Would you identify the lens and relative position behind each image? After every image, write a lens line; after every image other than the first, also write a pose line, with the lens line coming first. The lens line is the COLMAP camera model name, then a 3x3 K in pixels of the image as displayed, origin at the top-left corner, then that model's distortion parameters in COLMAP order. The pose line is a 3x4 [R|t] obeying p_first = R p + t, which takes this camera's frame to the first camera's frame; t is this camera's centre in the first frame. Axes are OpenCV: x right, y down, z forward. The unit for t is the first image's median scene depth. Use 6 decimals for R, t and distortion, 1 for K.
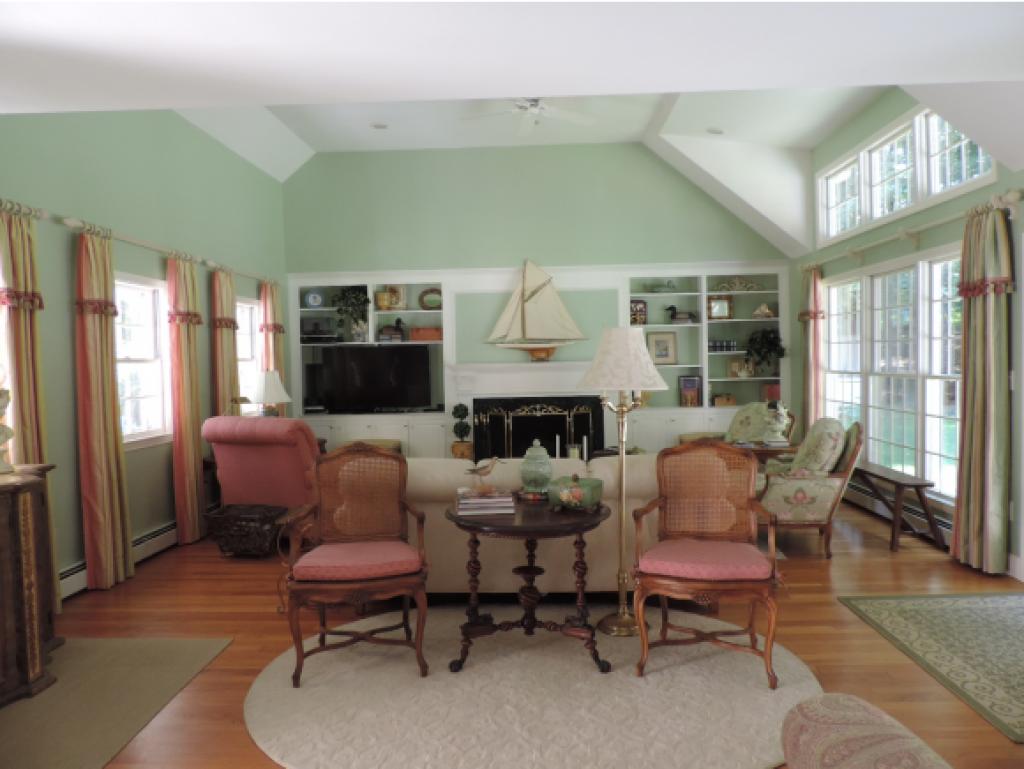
lens RADIAL K [[746.8, 0, 515.1], [0, 746.8, 384.7], [0, 0, 1]] dist [0.004710, 0.000744]
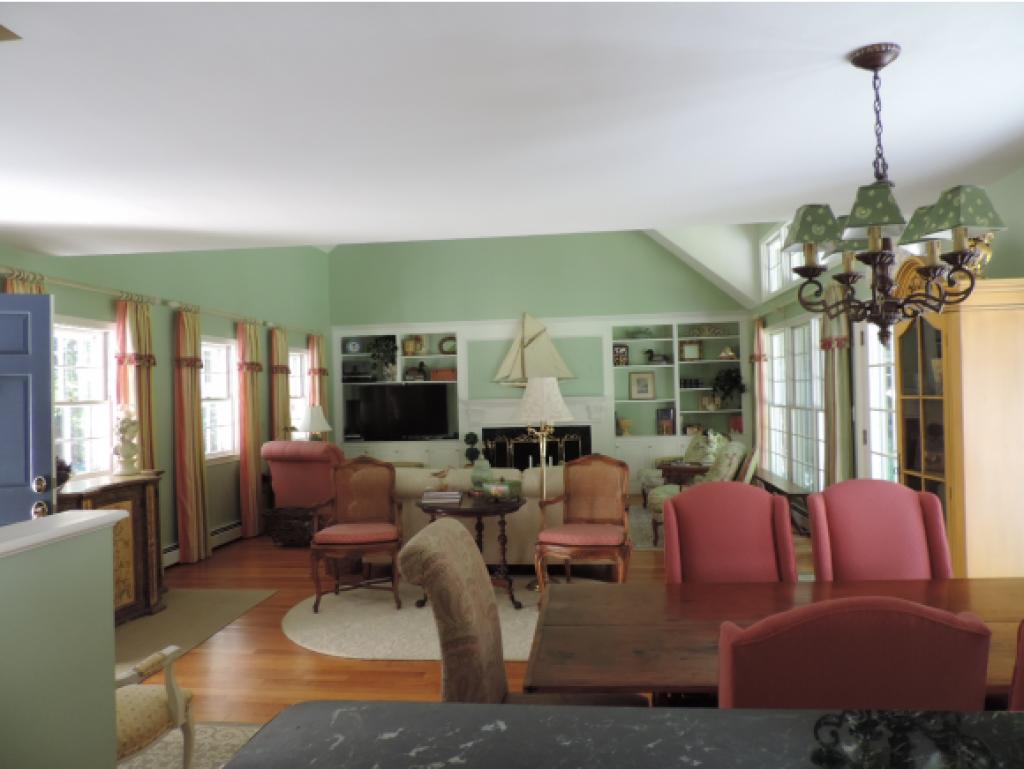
lens RADIAL K [[746.8, 0, 514.0], [0, 746.8, 389.4], [0, 0, 1]] dist [0.004710, 0.000744]
pose [[0.996952, -0.004239, -0.077904, 0.100865], [0.001455, 0.999360, -0.035750, -0.000743], [0.078006, 0.035528, 0.996320, -0.221943]]
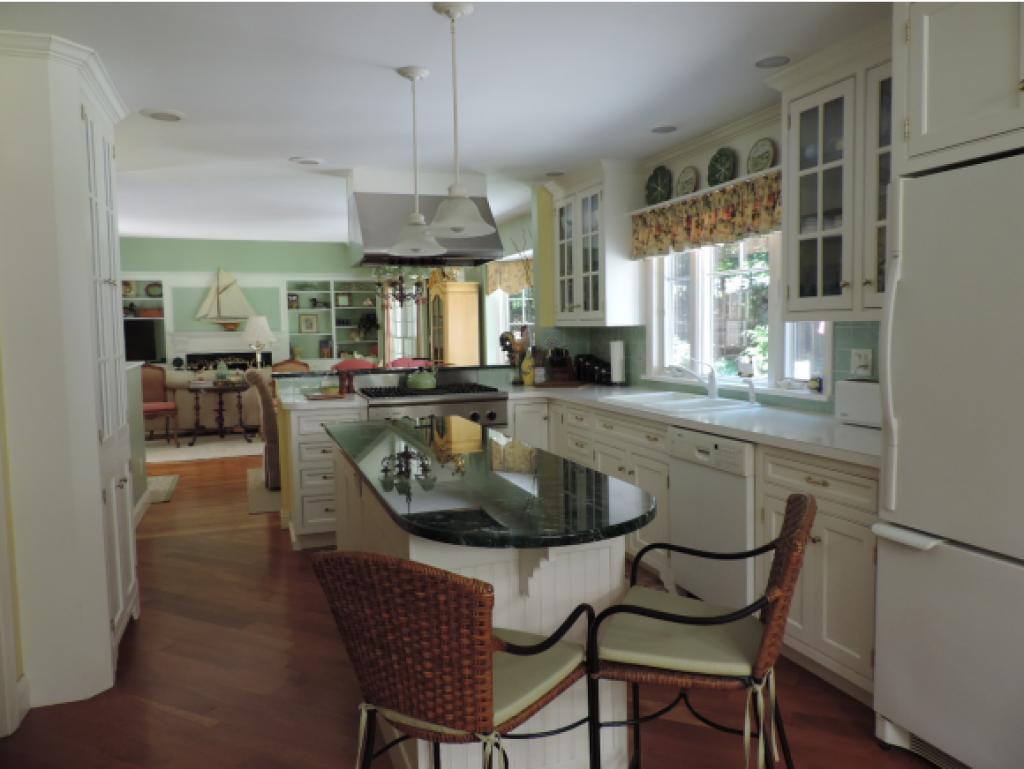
lens RADIAL K [[746.8, 0, 511.0], [0, 746.8, 391.0], [0, 0, 1]] dist [0.004710, 0.000744]
pose [[0.931284, -0.022785, 0.363580, 0.008809], [0.006650, 0.998939, 0.045569, 0.032966], [-0.364233, -0.040020, 0.930448, -0.836479]]
